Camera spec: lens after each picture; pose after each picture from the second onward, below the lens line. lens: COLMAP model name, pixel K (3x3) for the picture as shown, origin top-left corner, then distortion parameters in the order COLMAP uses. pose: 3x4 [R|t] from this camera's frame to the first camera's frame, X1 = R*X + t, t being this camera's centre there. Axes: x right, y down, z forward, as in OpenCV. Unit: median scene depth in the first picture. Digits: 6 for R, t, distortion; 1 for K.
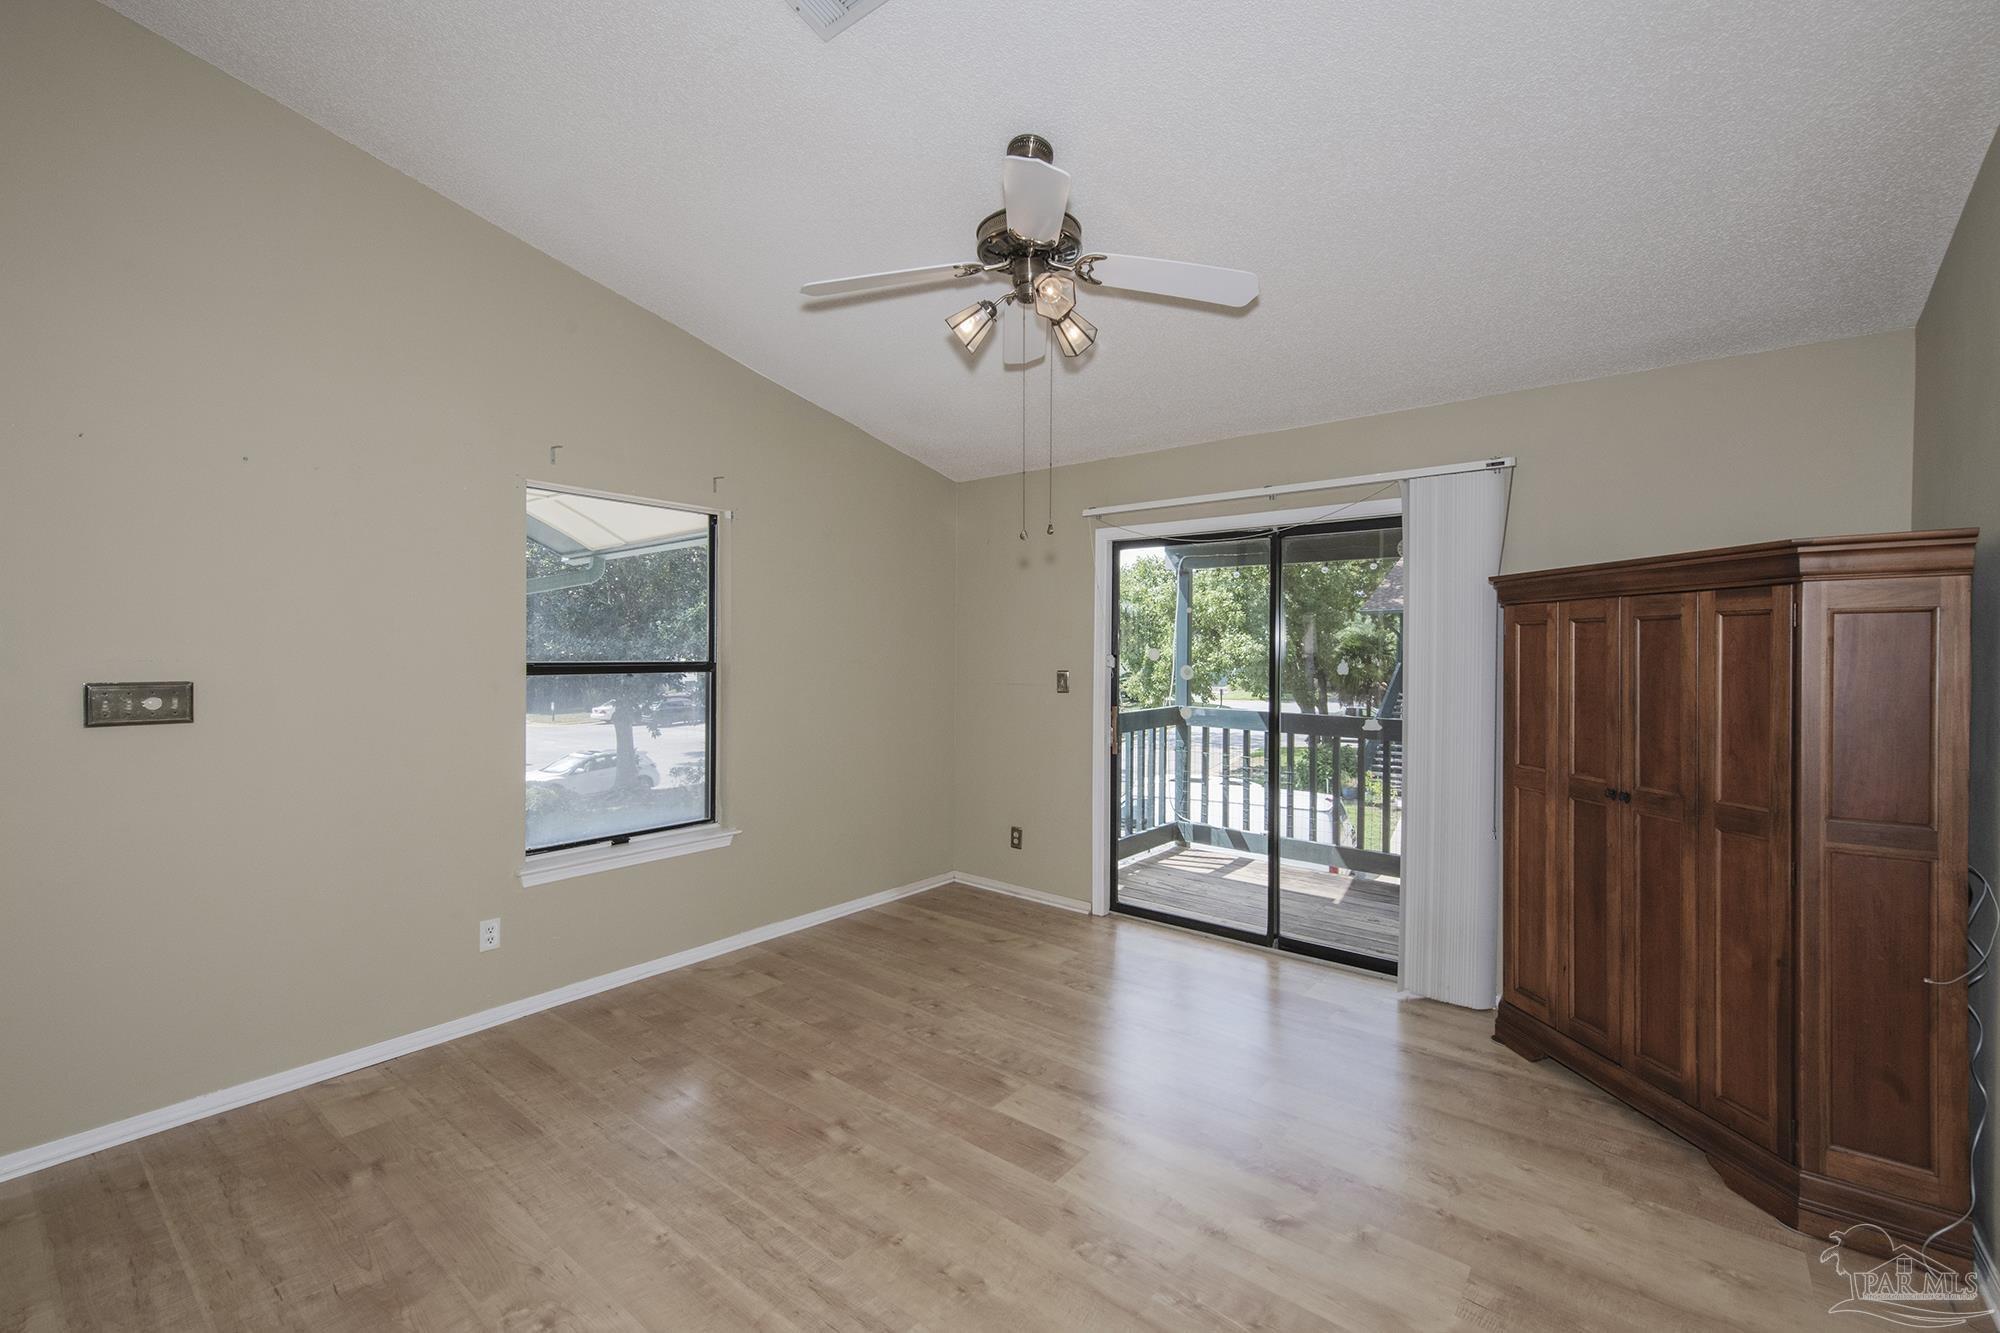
lens RADIAL K [[868.9, 0, 1000.5], [0, 868.9, 656.4], [0, 0, 1]] dist [0.016487, 0.000356]
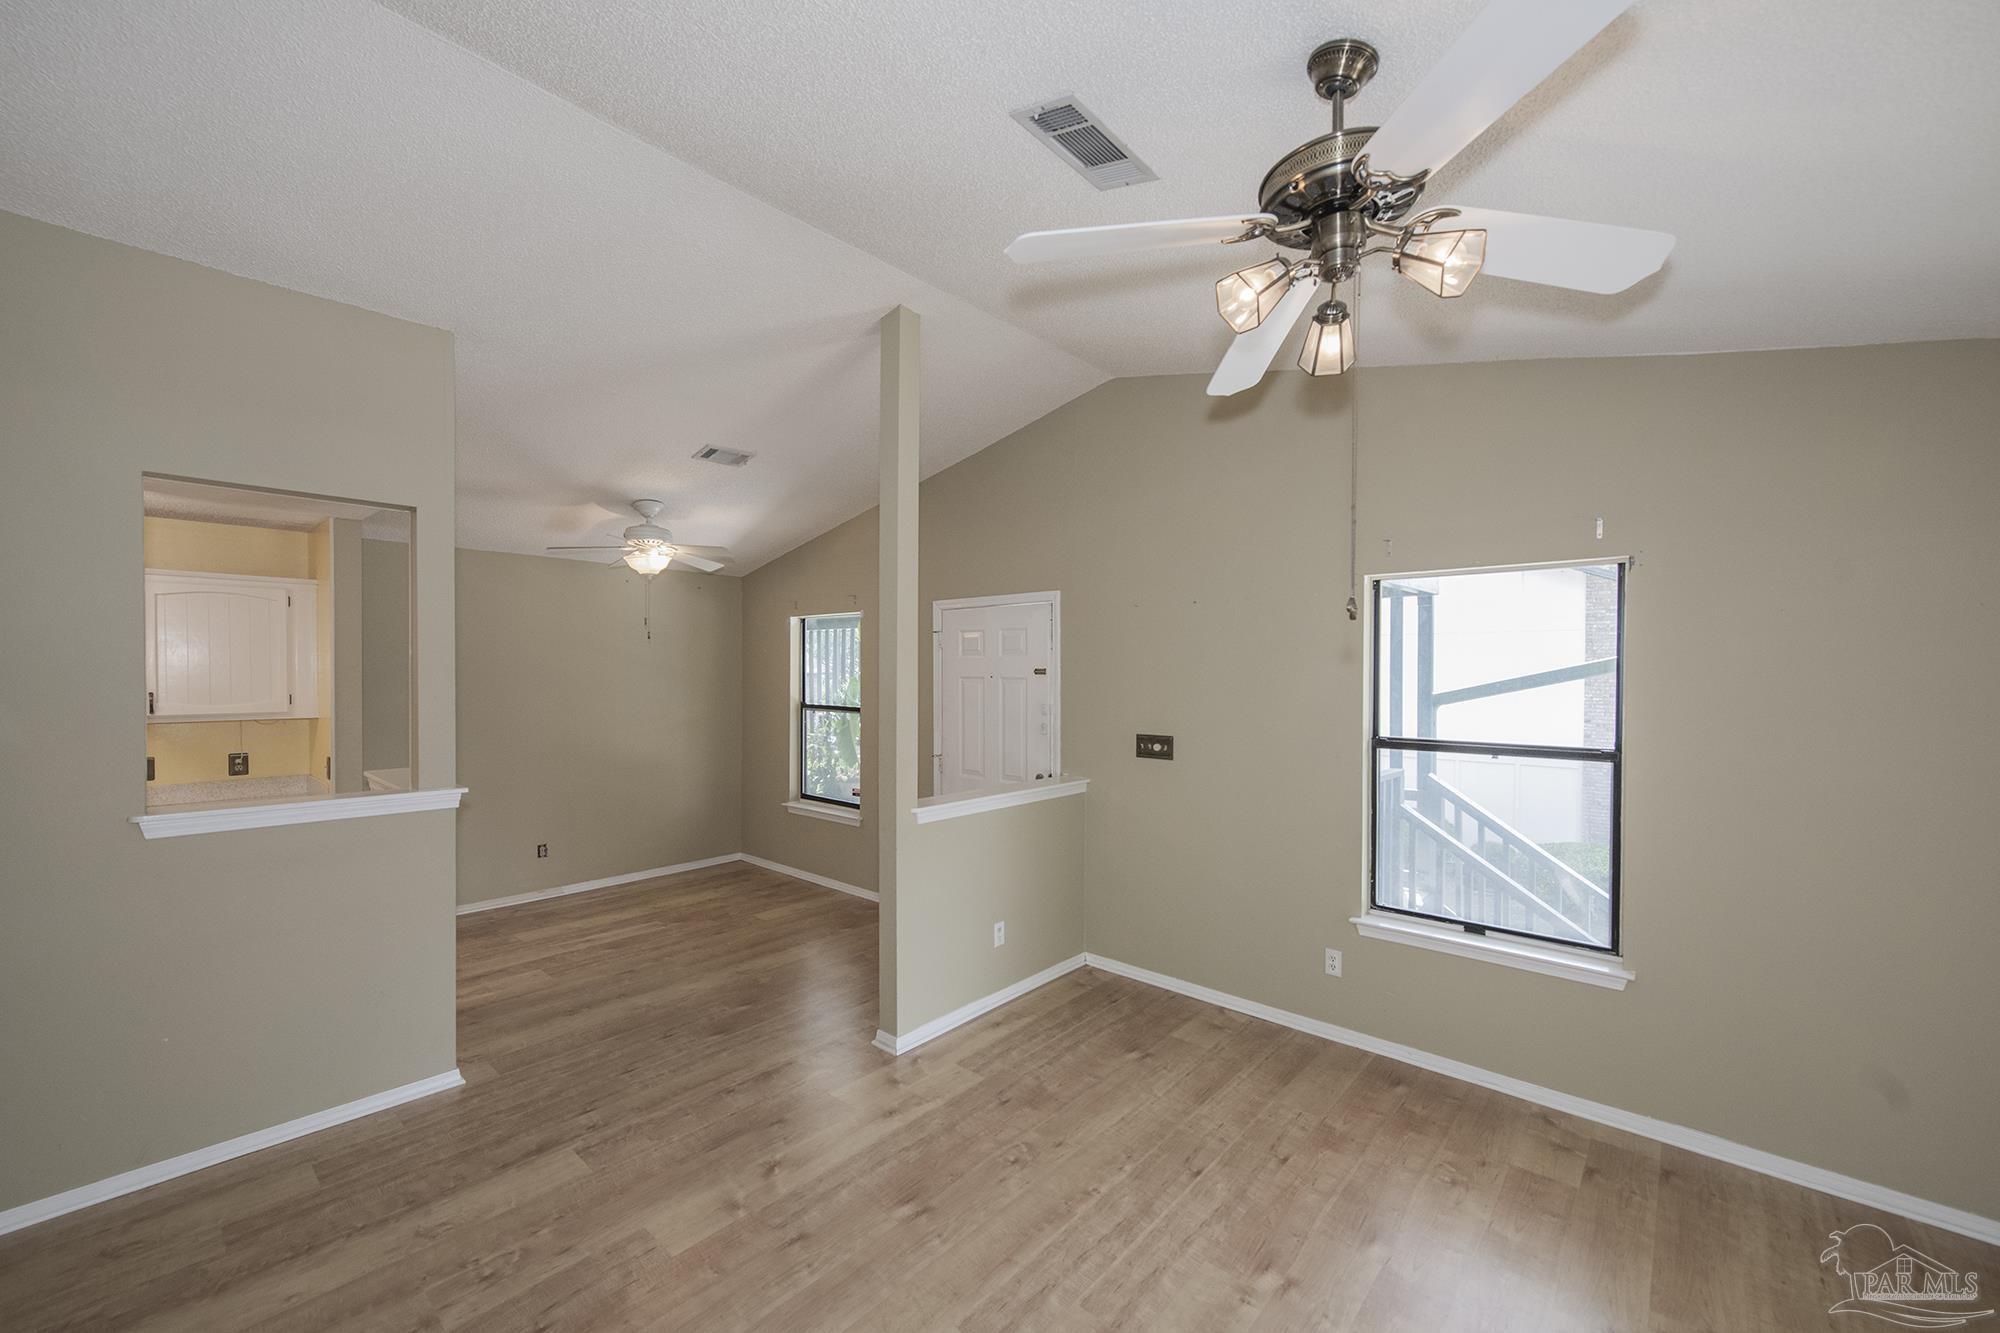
lens RADIAL K [[787.0, 0, 985.4], [0, 787.0, 671.4], [0, 0, 1]] dist [0.012472, -0.002045]
pose [[-0.072135, -0.008782, -0.997356, 0.672426], [-0.006817, 0.999942, -0.008312, -0.085447], [0.997372, 0.006199, -0.072191, 0.760728]]
